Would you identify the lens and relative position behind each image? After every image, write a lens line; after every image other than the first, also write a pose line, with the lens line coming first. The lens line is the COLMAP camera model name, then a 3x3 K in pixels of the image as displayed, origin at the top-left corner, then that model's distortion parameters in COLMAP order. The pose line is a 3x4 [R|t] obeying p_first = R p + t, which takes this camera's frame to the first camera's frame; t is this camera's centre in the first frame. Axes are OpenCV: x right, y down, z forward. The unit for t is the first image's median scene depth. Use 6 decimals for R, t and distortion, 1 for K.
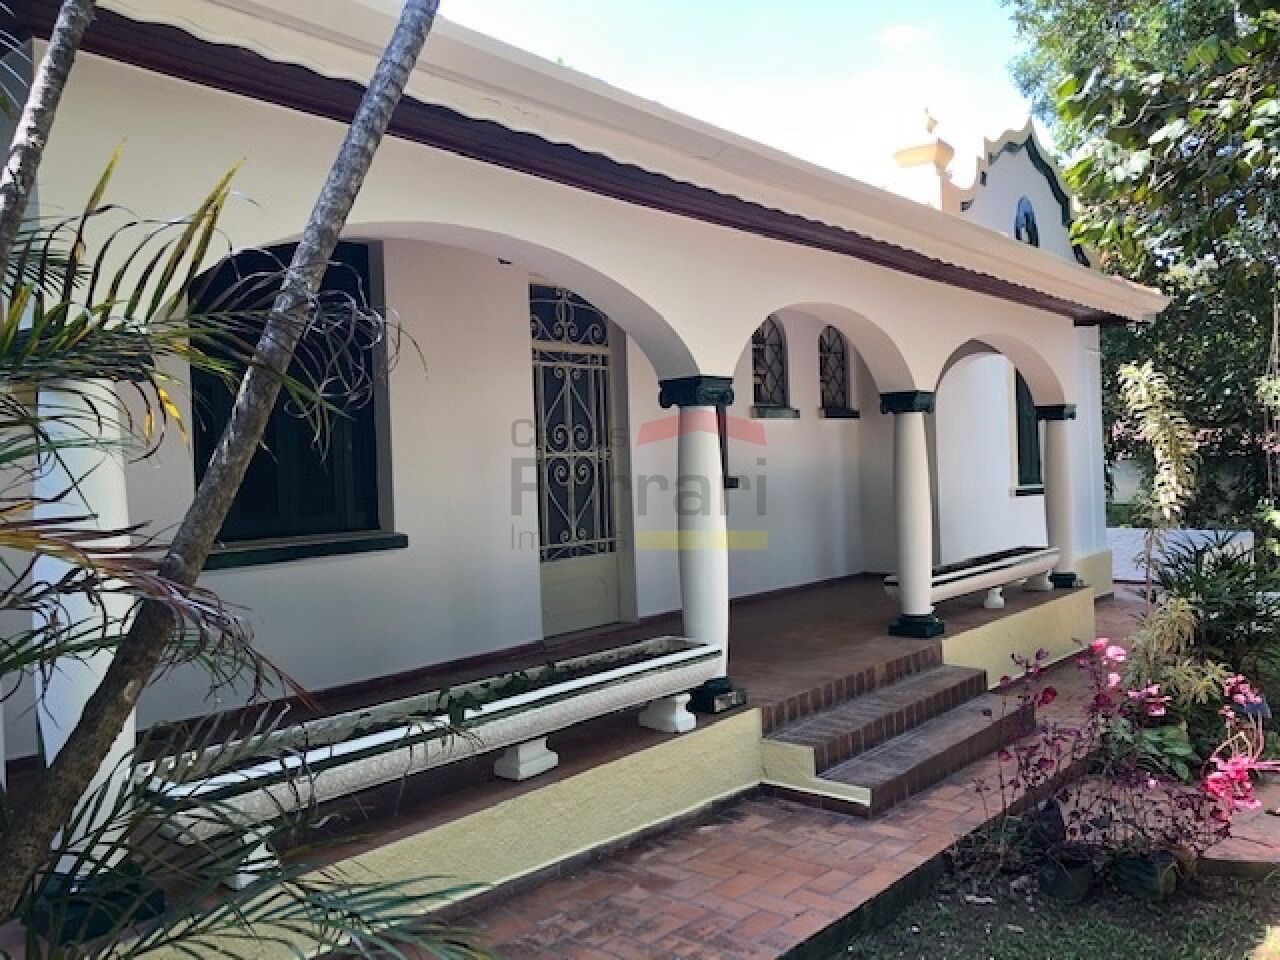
lens RADIAL K [[1042.7, 0, 640.0], [0, 1042.7, 480.0], [0, 0, 1]] dist [0.004763, 0.006116]
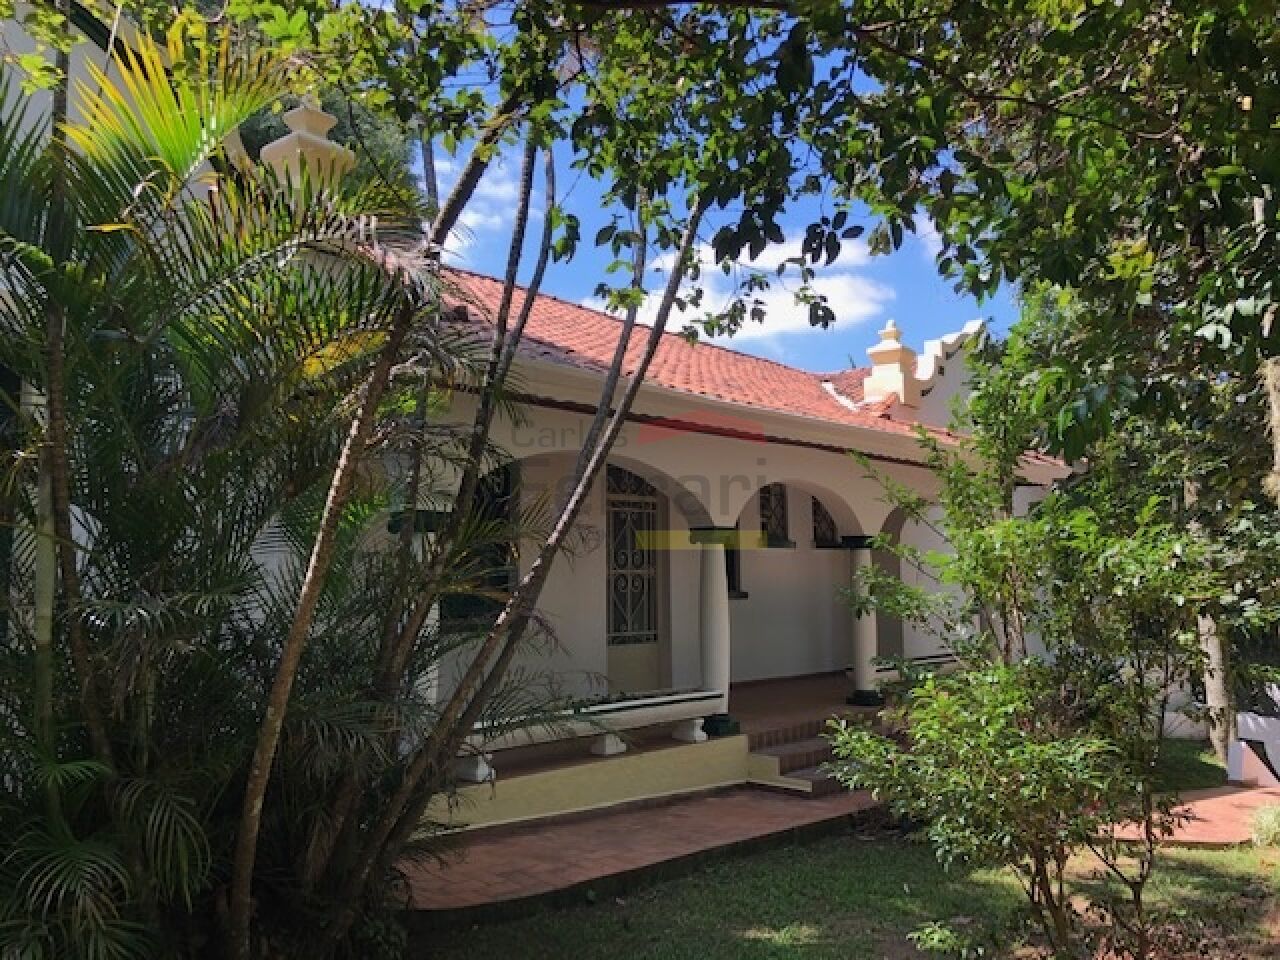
lens RADIAL K [[1047.3, 0, 642.1], [0, 1047.3, 441.7], [0, 0, 1]] dist [0.092933, 0.001593]
pose [[0.999046, 0.023573, -0.036762, 0.001179], [-0.028704, 0.988876, -0.145947, 0.013143], [0.032913, 0.146863, 0.988609, -0.637040]]
